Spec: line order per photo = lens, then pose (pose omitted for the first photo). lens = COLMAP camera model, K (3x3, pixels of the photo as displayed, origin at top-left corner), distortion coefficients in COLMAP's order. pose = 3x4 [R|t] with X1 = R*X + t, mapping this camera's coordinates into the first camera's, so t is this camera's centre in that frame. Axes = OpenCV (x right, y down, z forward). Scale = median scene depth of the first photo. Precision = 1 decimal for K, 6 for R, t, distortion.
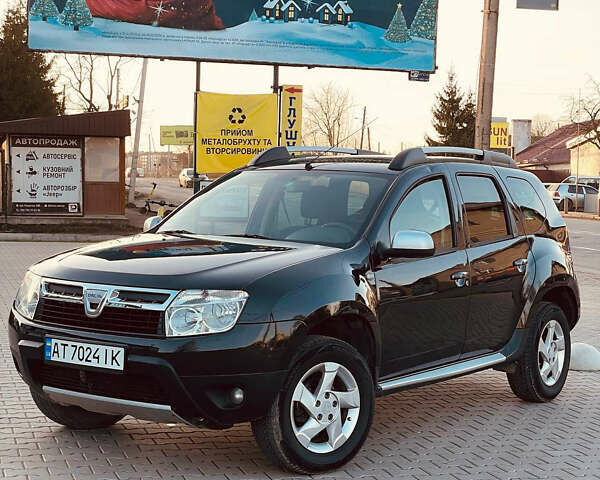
lens RADIAL K [[1198.0, 0, 328.6], [0, 1198.0, 240.1], [0, 0, 1]] dist [0.112017, 0.481890]
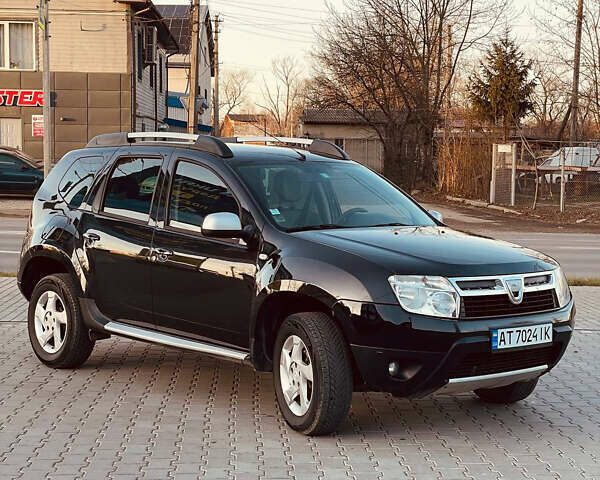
lens RADIAL K [[1198.0, 0, 328.6], [0, 1198.0, 240.1], [0, 0, 1]] dist [0.112017, 0.481890]
pose [[0.226358, -0.079112, 0.970826, -1.260266], [0.035533, 0.996703, 0.072936, -0.080619], [-0.973396, 0.017987, 0.228422, 0.860855]]
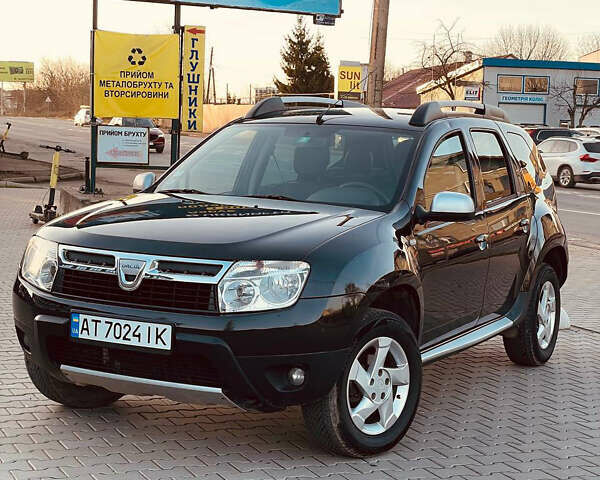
lens RADIAL K [[1198.0, 0, 328.6], [0, 1198.0, 240.1], [0, 0, 1]] dist [0.112017, 0.481890]
pose [[0.991767, -0.000501, 0.128052, -0.153883], [-0.005617, 0.998860, 0.047414, -0.015623], [-0.127930, -0.047743, 0.990633, 0.091692]]
